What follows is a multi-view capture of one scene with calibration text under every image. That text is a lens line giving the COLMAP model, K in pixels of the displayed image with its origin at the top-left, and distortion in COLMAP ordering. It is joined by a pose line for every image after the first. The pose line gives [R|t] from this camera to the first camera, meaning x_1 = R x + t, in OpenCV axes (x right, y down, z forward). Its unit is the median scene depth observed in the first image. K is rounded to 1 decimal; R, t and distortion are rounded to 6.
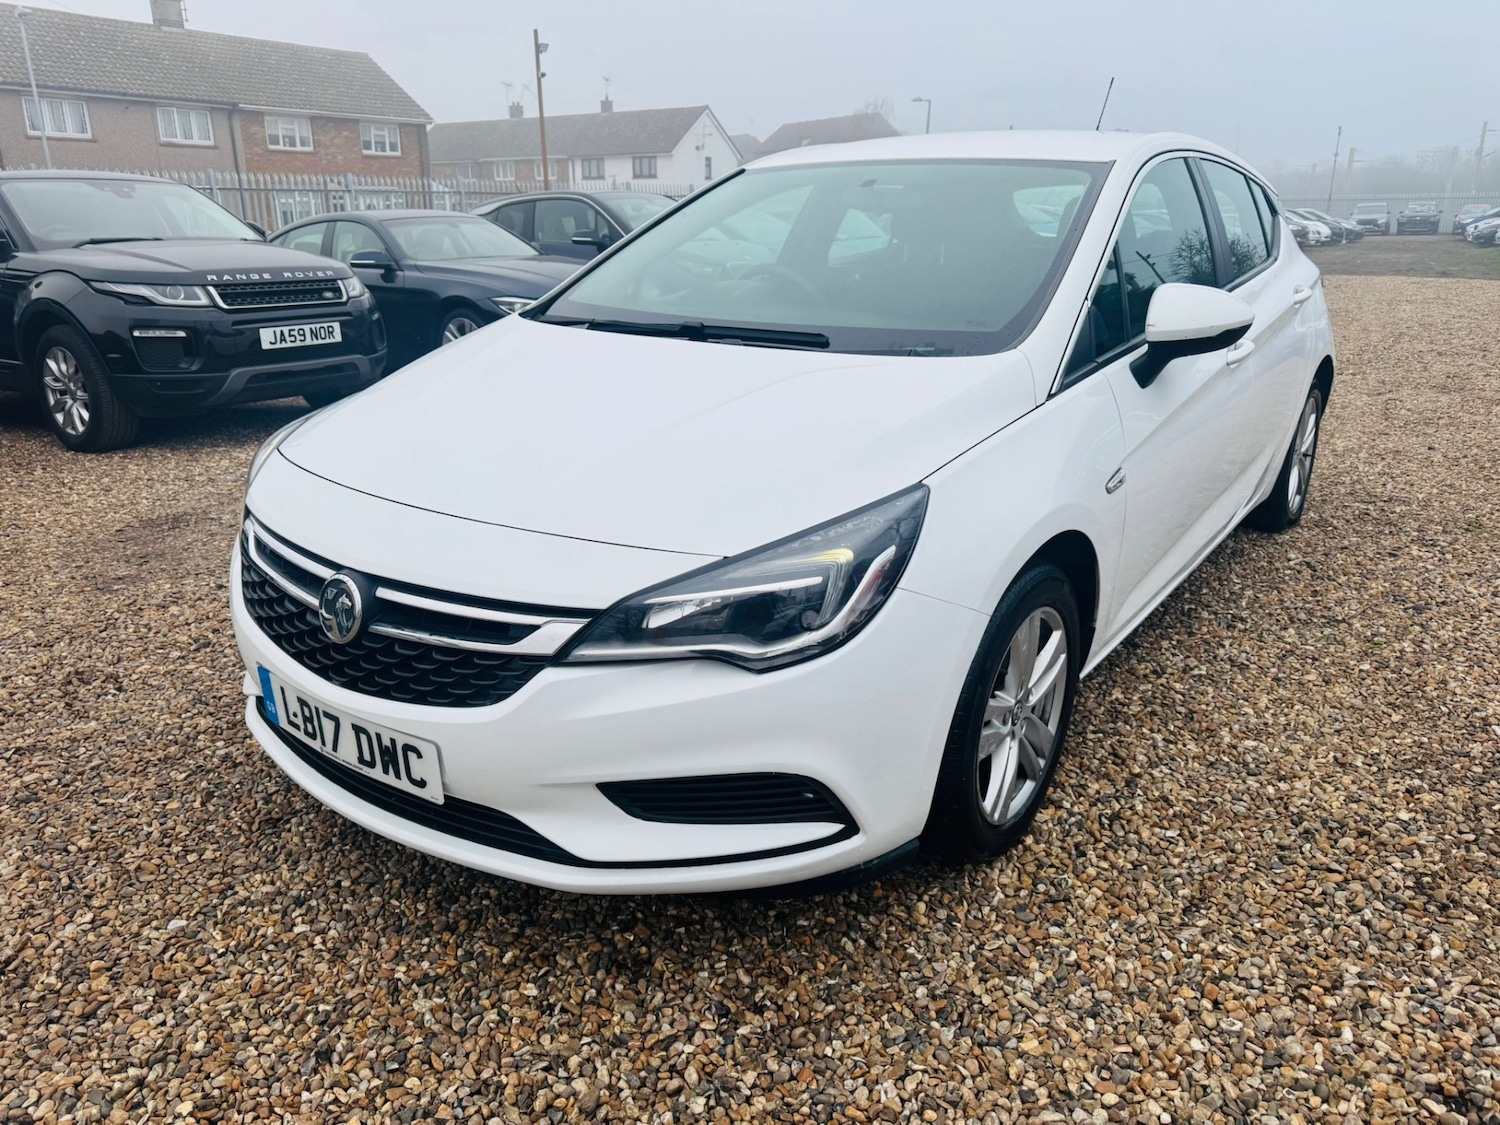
lens RADIAL K [[1063.7, 0, 747.6], [0, 1063.7, 558.6], [0, 0, 1]] dist [0.014720, -0.016413]
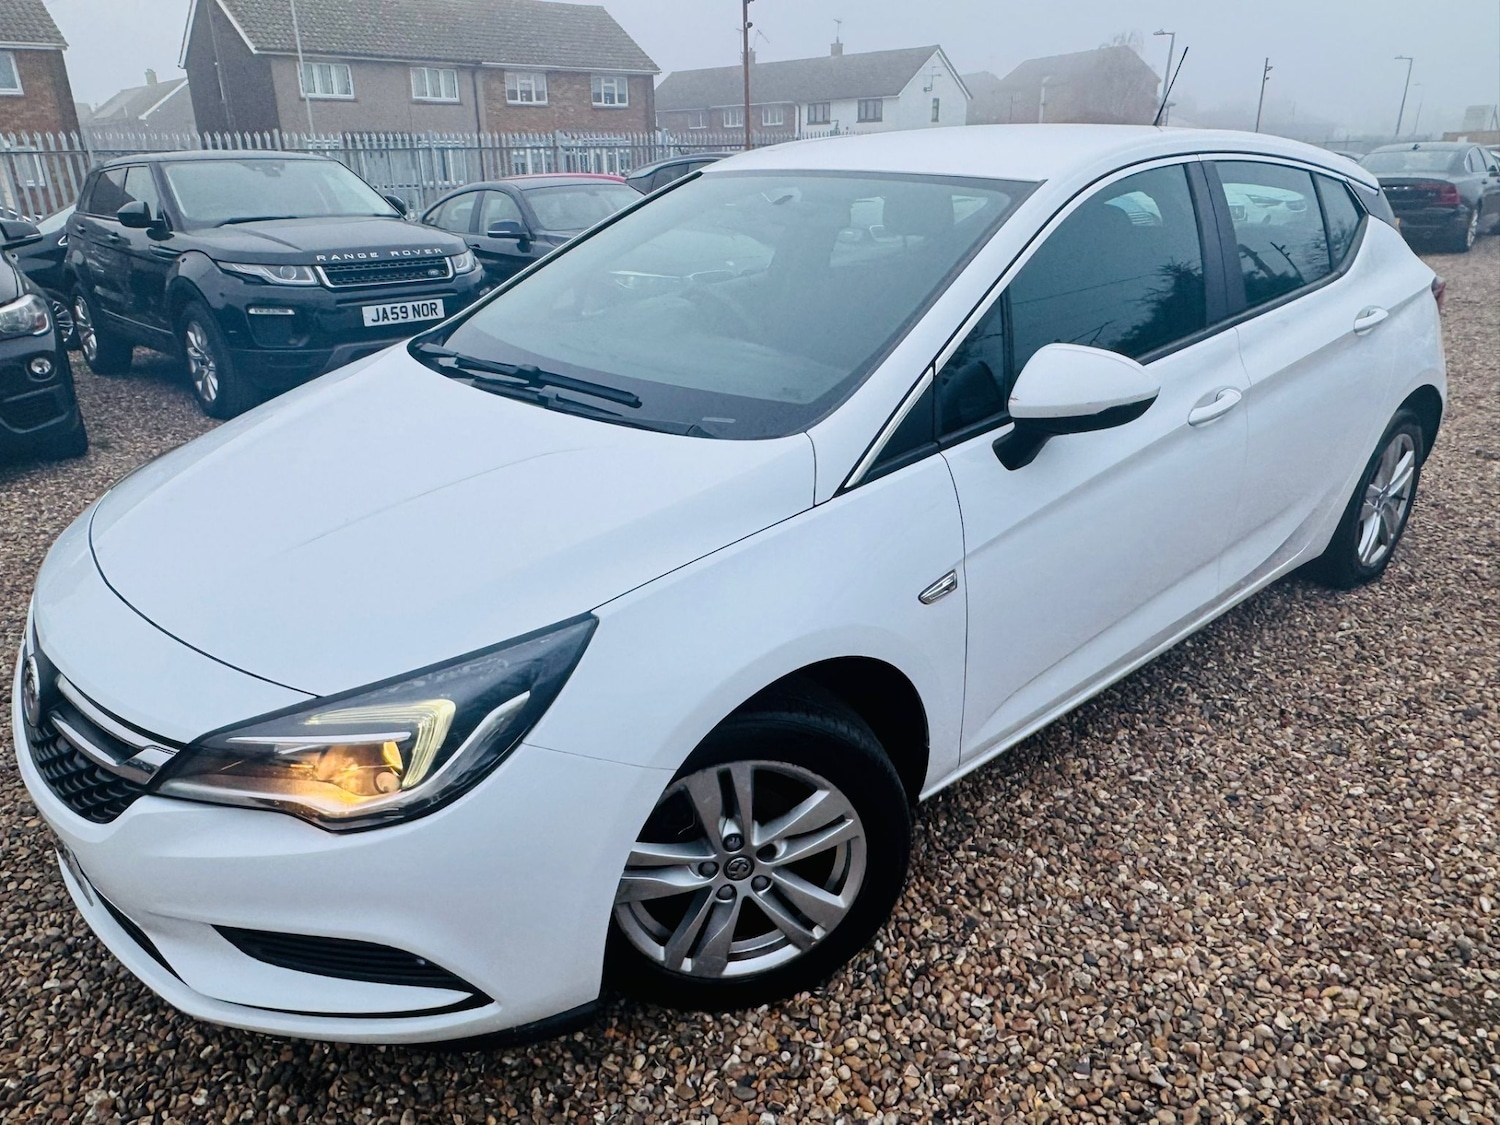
lens RADIAL K [[1040.9, 0, 748.0], [0, 1040.9, 562.2], [0, 0, 1]] dist [-0.003269, 0.002146]
pose [[0.977299, 0.066376, -0.201197, 0.346451], [-0.054188, 0.996381, 0.065493, -0.132980], [0.204816, -0.053104, 0.977359, 0.159644]]
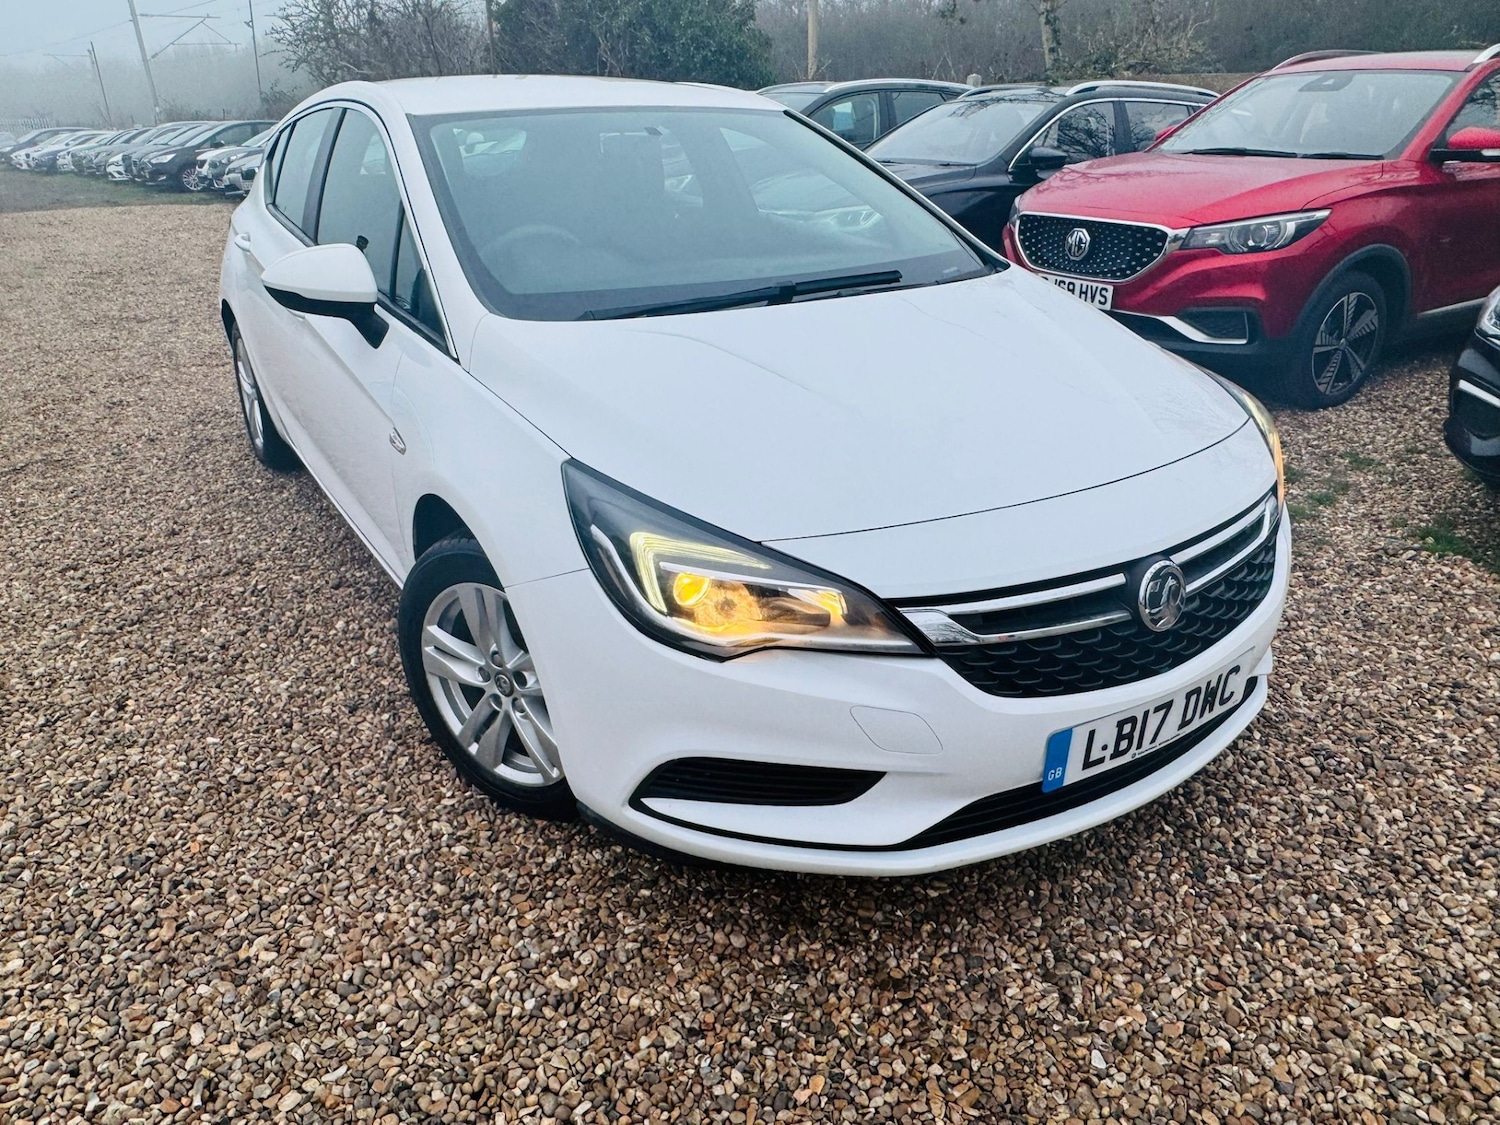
lens RADIAL K [[1040.9, 0, 734.2], [0, 1040.9, 563.4], [0, 0, 1]] dist [-0.003269, 0.002146]
pose [[0.361425, -0.367139, 0.857077, -1.025347], [0.302891, 0.915592, 0.264477, -0.269932], [-0.881833, 0.164012, 0.442121, 0.710988]]
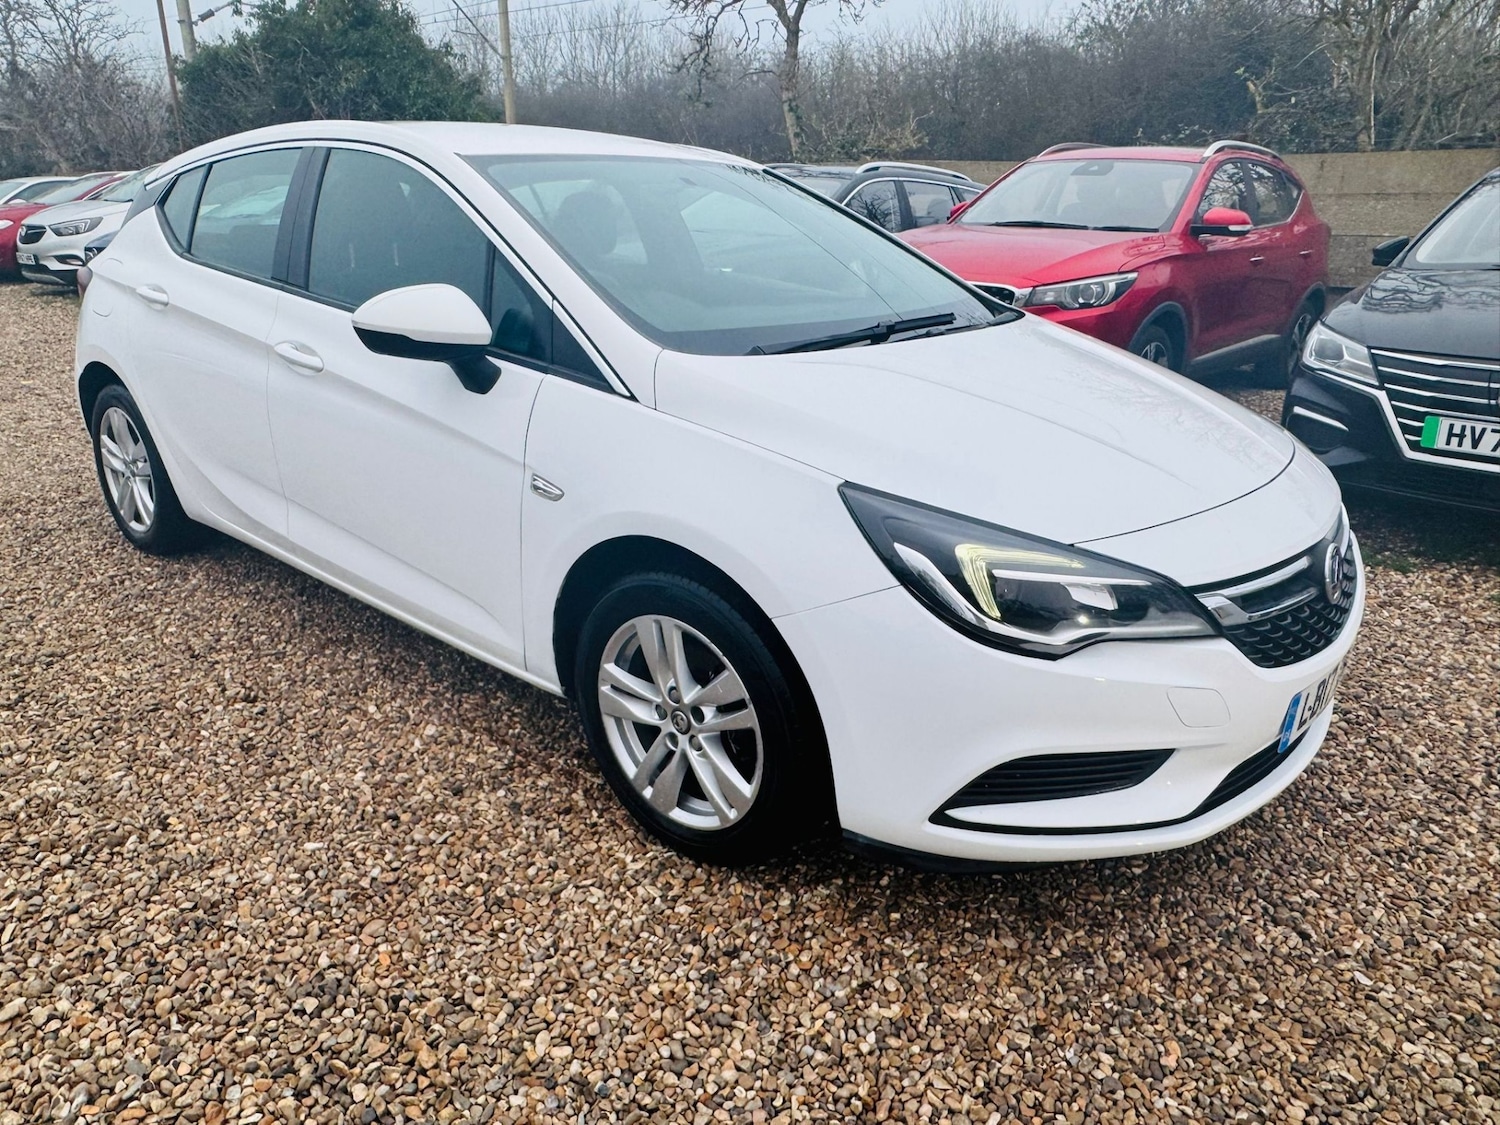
lens RADIAL K [[1040.9, 0, 746.4], [0, 1040.9, 569.8], [0, 0, 1]] dist [-0.003269, 0.002146]
pose [[0.066236, -0.330355, 0.941530, -1.136324], [0.299406, 0.906700, 0.297071, -0.365880], [-0.951824, 0.262223, 0.158967, 1.099204]]
